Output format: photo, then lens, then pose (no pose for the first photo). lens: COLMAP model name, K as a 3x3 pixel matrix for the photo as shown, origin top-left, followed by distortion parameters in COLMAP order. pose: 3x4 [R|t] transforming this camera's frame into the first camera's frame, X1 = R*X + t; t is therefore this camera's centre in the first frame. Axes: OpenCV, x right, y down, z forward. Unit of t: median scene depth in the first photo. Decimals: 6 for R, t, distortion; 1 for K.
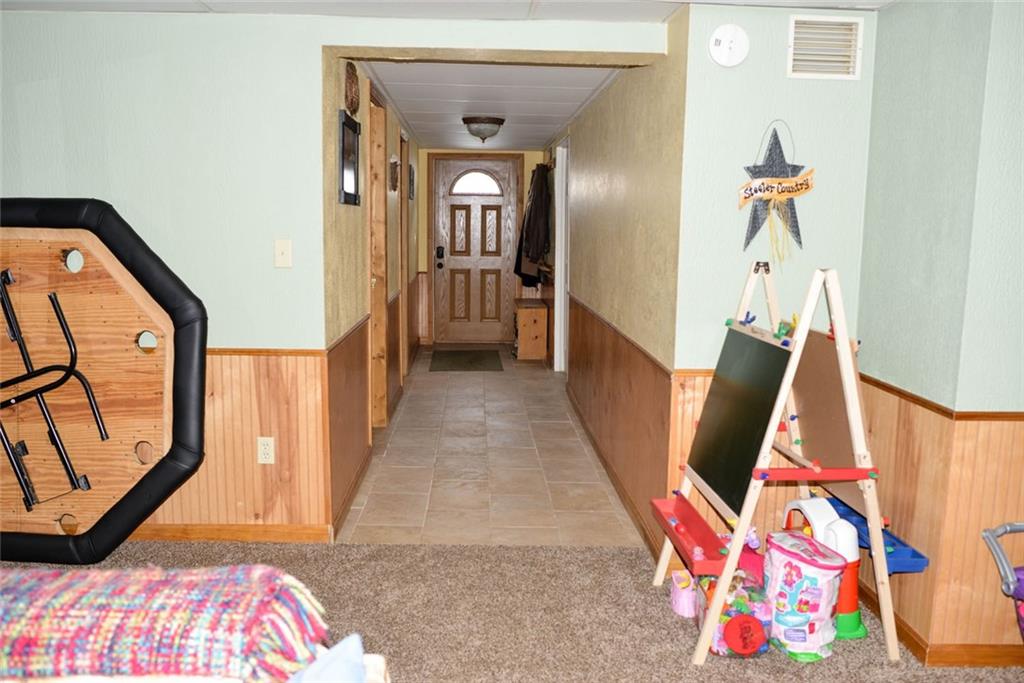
lens RADIAL K [[828.5, 0, 507.2], [0, 828.5, 340.3], [0, 0, 1]] dist [-0.075732, 0.069943]
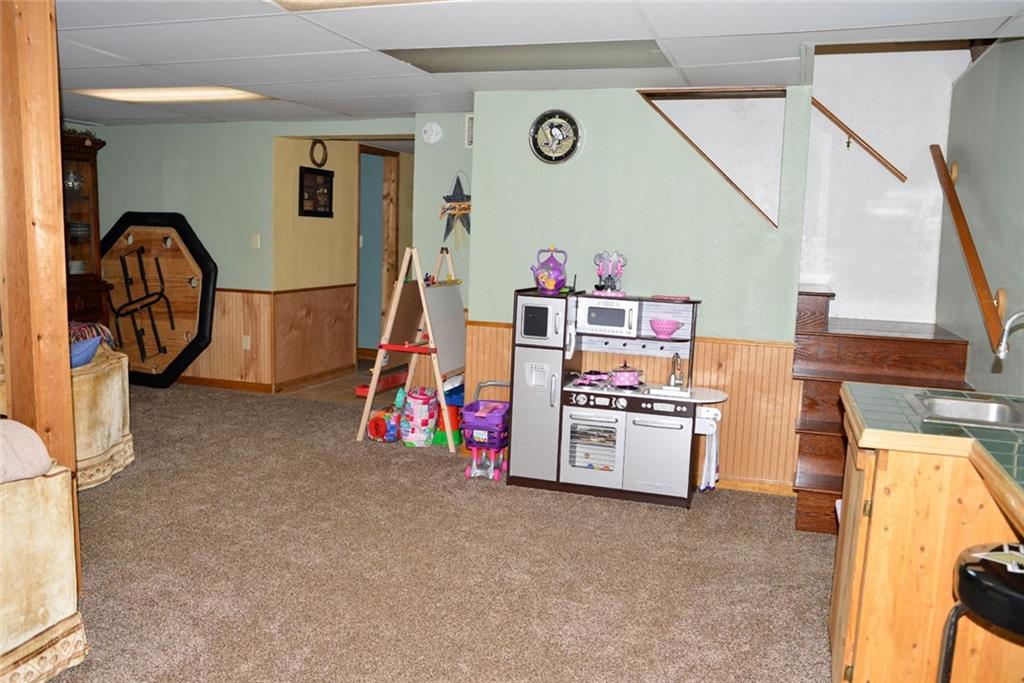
lens RADIAL K [[828.5, 0, 507.2], [0, 828.5, 340.3], [0, 0, 1]] dist [-0.075732, 0.069943]
pose [[0.933659, 0.059413, -0.353202, 1.025956], [-0.066787, 0.997729, -0.008716, 0.110963], [0.351882, 0.031727, 0.935506, -0.636903]]
